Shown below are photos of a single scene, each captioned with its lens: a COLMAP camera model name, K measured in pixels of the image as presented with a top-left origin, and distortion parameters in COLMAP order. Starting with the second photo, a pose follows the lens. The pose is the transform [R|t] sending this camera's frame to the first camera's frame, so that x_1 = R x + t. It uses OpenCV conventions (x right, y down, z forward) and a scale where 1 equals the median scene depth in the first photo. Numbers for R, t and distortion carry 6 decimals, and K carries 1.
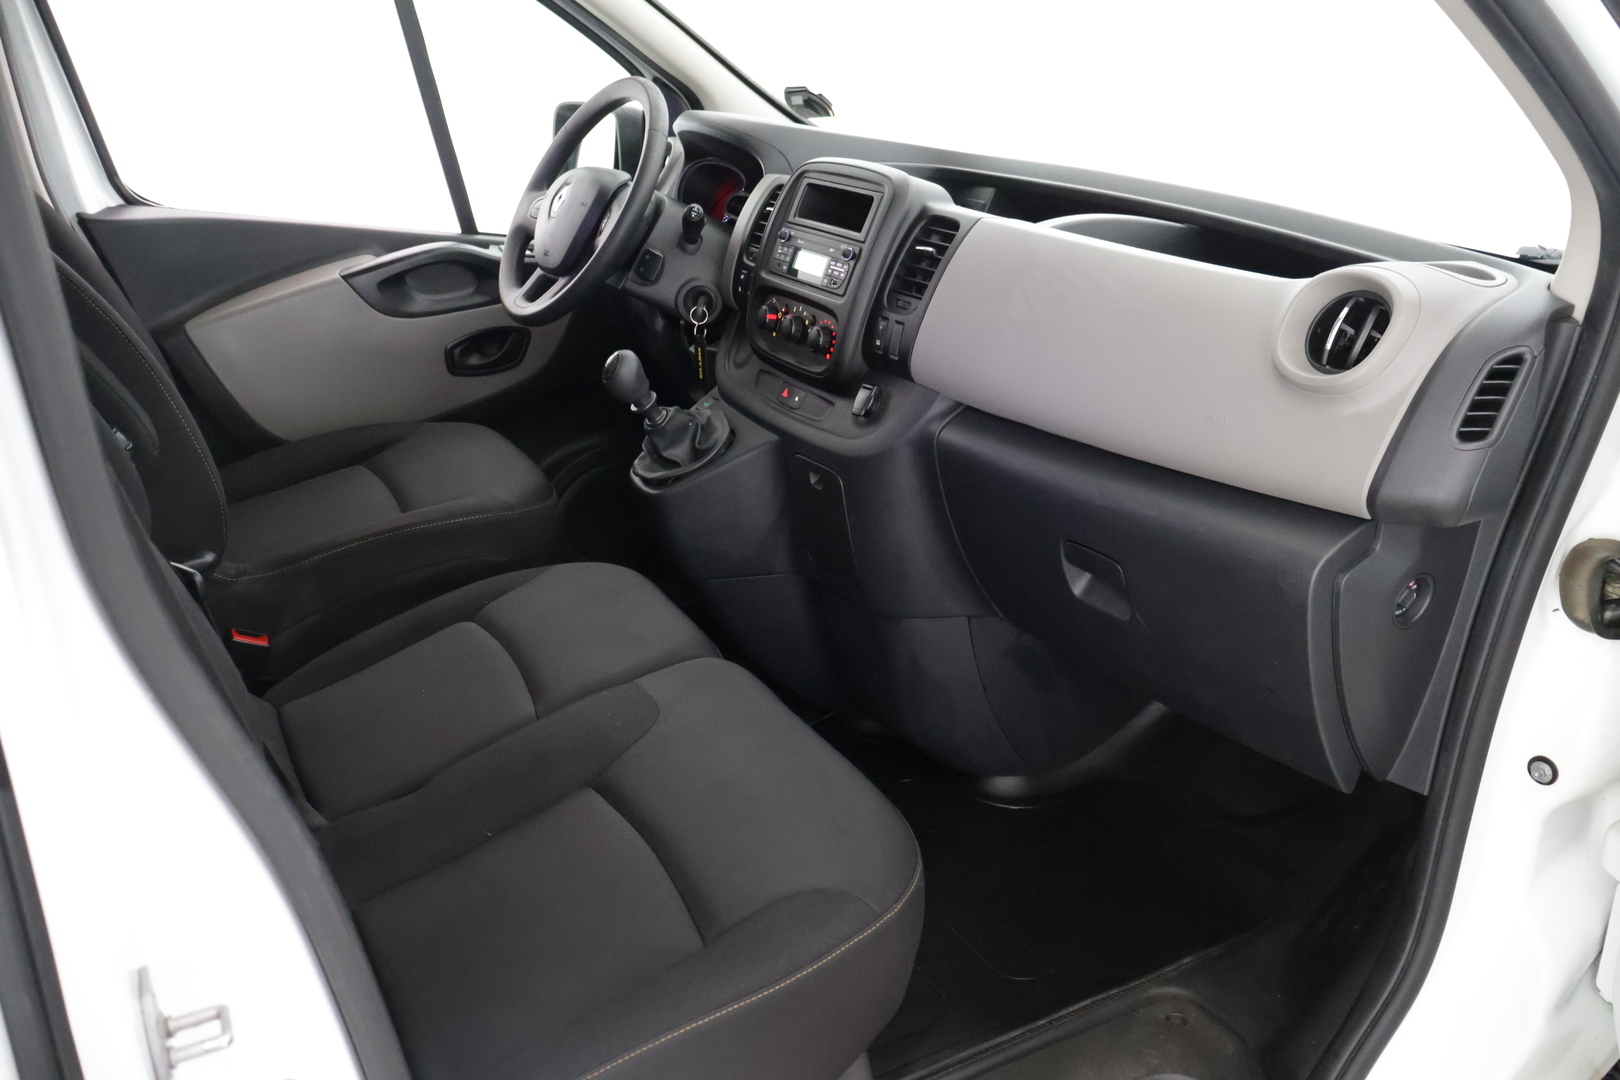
lens RADIAL K [[1335.0, 0, 802.4], [0, 1335.0, 533.1], [0, 0, 1]] dist [-0.003719, -0.002668]
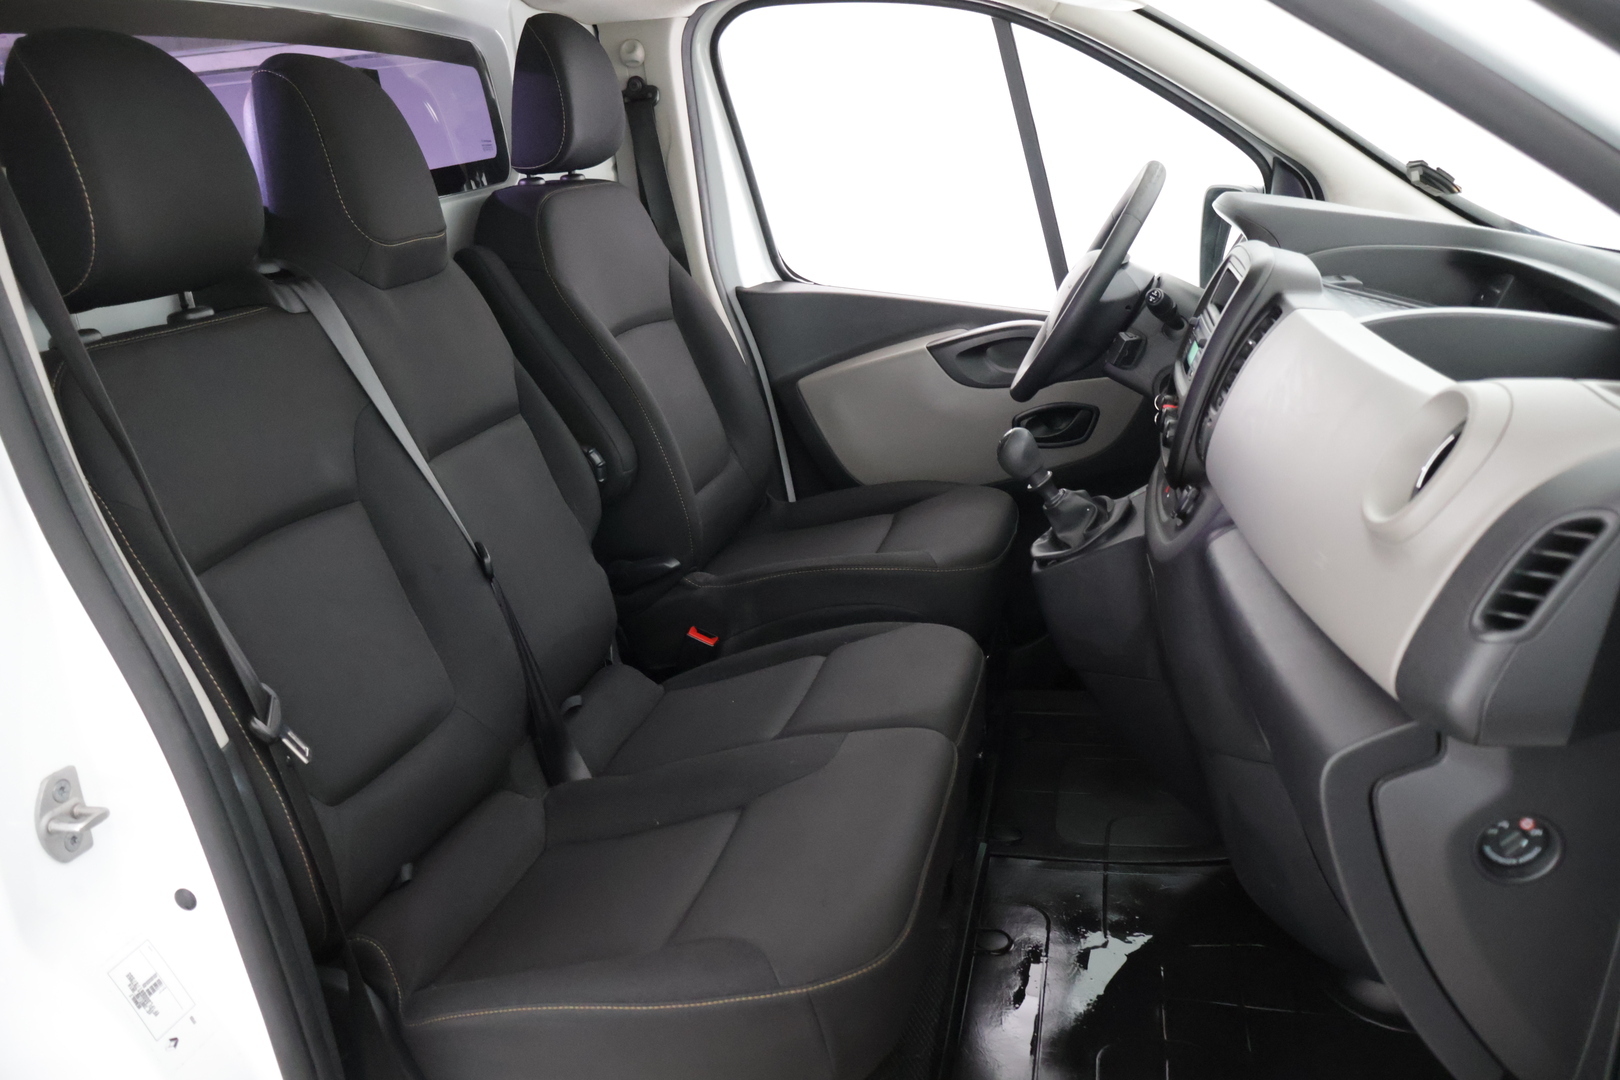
lens RADIAL K [[1335.0, 0, 802.4], [0, 1335.0, 533.1], [0, 0, 1]] dist [-0.003719, -0.002668]
pose [[0.744658, 0.137570, -0.653115, 0.362560], [-0.175464, 0.984459, 0.007307, -0.031858], [0.643970, 0.109157, 0.757224, 0.114386]]
